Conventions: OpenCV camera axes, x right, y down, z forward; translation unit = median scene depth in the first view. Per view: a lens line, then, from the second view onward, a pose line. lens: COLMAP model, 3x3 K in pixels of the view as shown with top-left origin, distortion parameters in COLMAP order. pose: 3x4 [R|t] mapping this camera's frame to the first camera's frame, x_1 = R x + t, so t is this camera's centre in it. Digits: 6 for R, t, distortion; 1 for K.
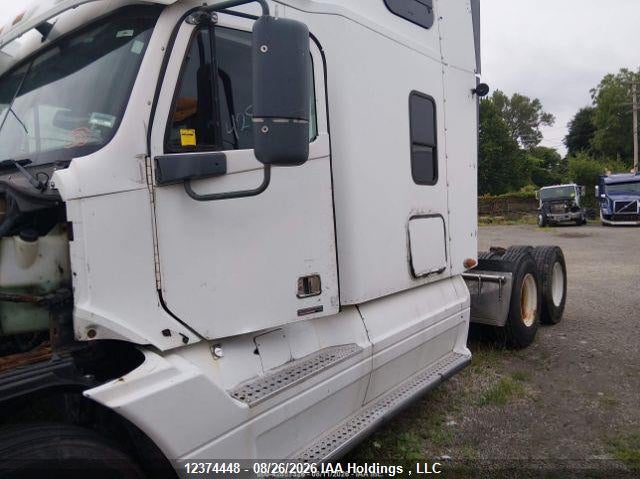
lens RADIAL K [[487.5, 0, 320.0], [0, 487.5, 239.5], [0, 0, 1]] dist [0.004430, -0.006089]
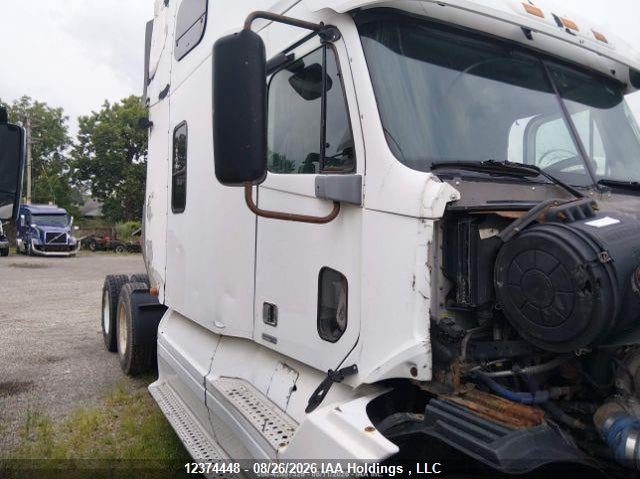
lens RADIAL K [[487.5, 0, 320.0], [0, 487.5, 239.5], [0, 0, 1]] dist [0.004430, -0.006089]
pose [[0.336416, 0.041024, 0.940820, -0.164152], [0.016812, 0.998630, -0.049556, -0.002602], [-0.941563, 0.032488, 0.335265, 0.118728]]
